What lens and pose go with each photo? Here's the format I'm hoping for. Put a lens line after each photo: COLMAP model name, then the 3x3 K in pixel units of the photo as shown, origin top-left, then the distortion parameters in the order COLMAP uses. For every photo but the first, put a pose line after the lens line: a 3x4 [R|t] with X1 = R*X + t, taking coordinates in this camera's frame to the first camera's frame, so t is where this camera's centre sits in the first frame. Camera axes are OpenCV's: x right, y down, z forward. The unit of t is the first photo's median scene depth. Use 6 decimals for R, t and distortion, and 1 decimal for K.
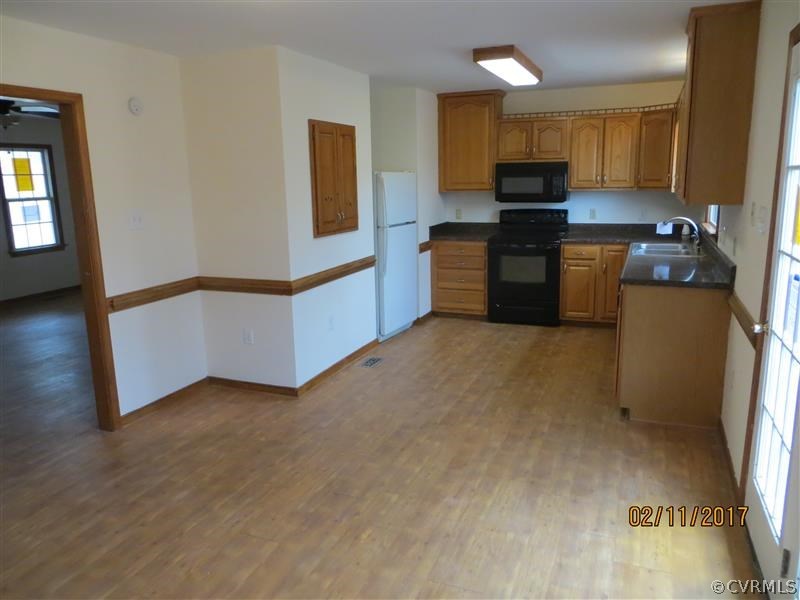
lens RADIAL K [[594.8, 0, 402.3], [0, 594.8, 295.5], [0, 0, 1]] dist [-0.024747, 0.010009]
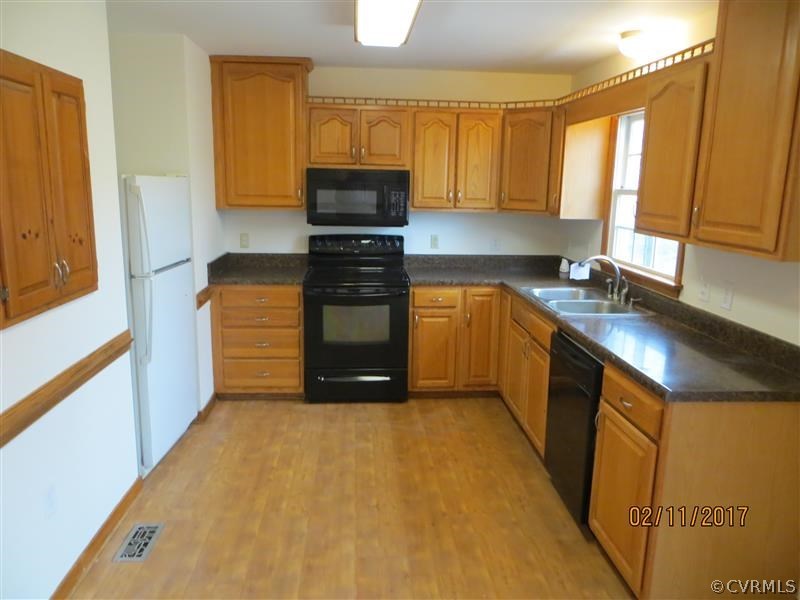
lens RADIAL K [[594.8, 0, 399.6], [0, 594.8, 296.9], [0, 0, 1]] dist [-0.024747, 0.010009]
pose [[0.895366, -0.047208, 0.442822, -0.059745], [0.049542, 0.998752, 0.006303, -0.084251], [-0.442567, 0.016295, 0.896588, 0.392507]]
